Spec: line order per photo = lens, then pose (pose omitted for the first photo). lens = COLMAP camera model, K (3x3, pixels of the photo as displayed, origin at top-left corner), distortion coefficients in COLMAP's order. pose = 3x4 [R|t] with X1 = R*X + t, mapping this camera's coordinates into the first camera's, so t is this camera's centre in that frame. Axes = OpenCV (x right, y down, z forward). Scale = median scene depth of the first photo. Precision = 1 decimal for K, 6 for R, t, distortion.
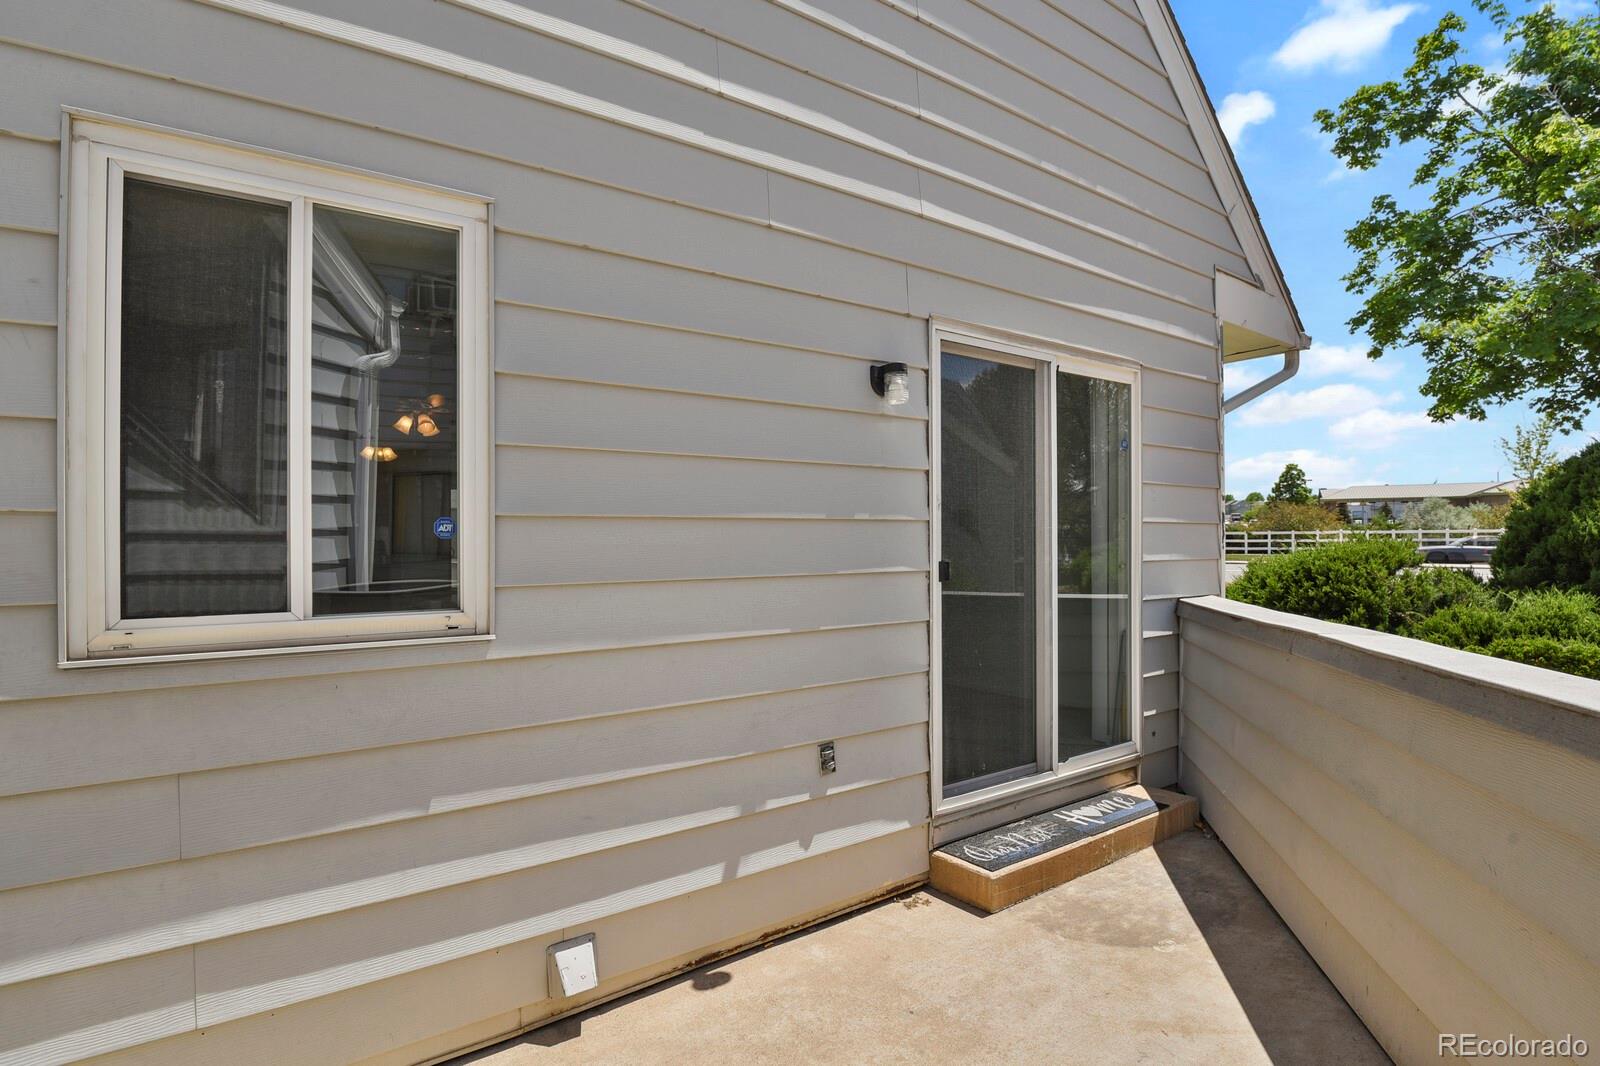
lens RADIAL K [[782.5, 0, 800.6], [0, 782.5, 539.6], [0, 0, 1]] dist [-0.028135, -0.002986]
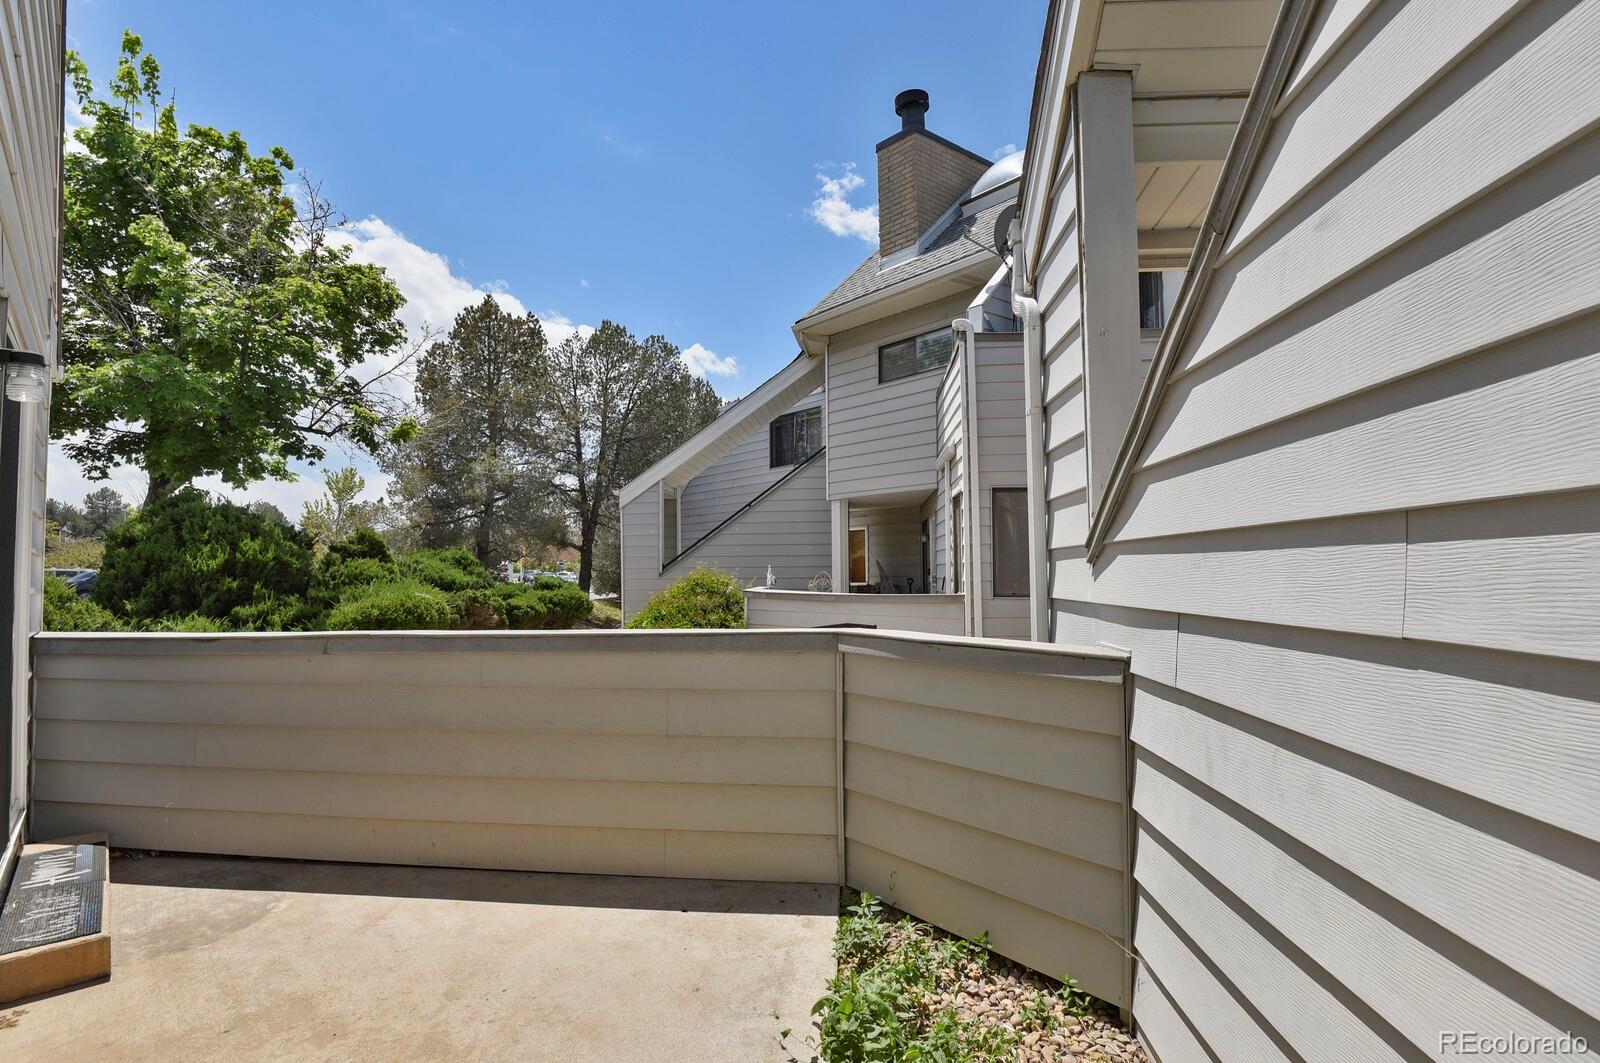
lens RADIAL K [[782.5, 0, 801.4], [0, 782.5, 536.8], [0, 0, 1]] dist [-0.028135, -0.002986]
pose [[-0.093440, 0.050443, 0.994346, -0.626130], [0.004532, 0.998727, -0.050239, 0.010259], [-0.995615, -0.000188, -0.093550, 0.225058]]
